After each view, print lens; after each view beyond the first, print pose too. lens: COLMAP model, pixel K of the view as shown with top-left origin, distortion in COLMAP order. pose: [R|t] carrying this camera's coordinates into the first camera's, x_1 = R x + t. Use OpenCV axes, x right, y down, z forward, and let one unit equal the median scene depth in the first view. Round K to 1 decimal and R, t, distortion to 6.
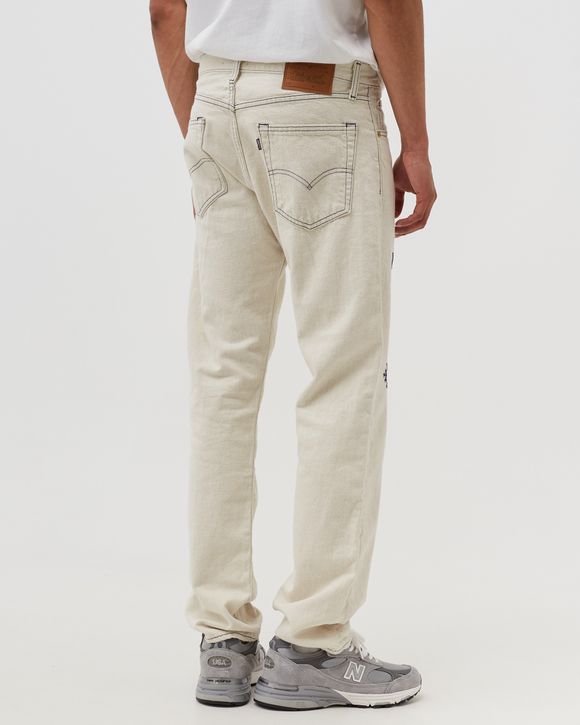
lens RADIAL K [[4417.5, 0, 288.9], [0, 4417.5, 358.3], [0, 0, 1]] dist [1.357011, 0.000000]
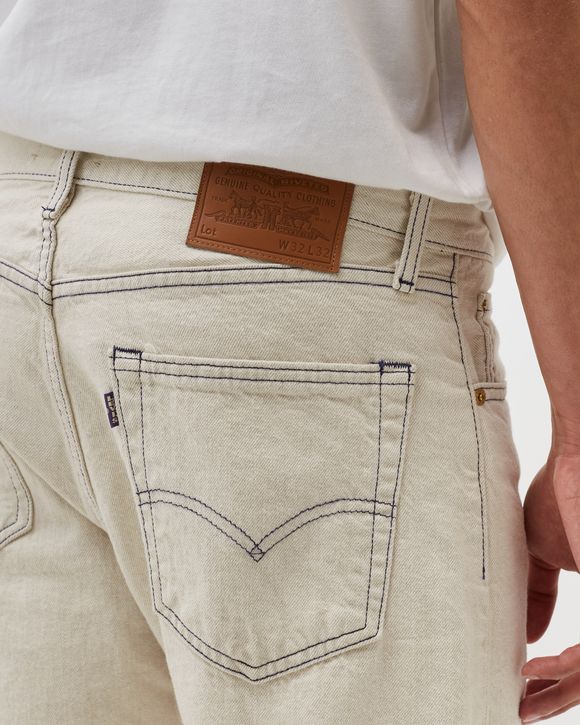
lens RADIAL K [[4417.5, 0, 291.1], [0, 4417.5, 365.3], [0, 0, 1]] dist [1.357011, 0.000000]
pose [[0.998473, 0.050720, -0.021880, 0.013387], [-0.051147, 0.998502, -0.019426, -0.045982], [0.020862, 0.020515, 0.999572, 0.676879]]
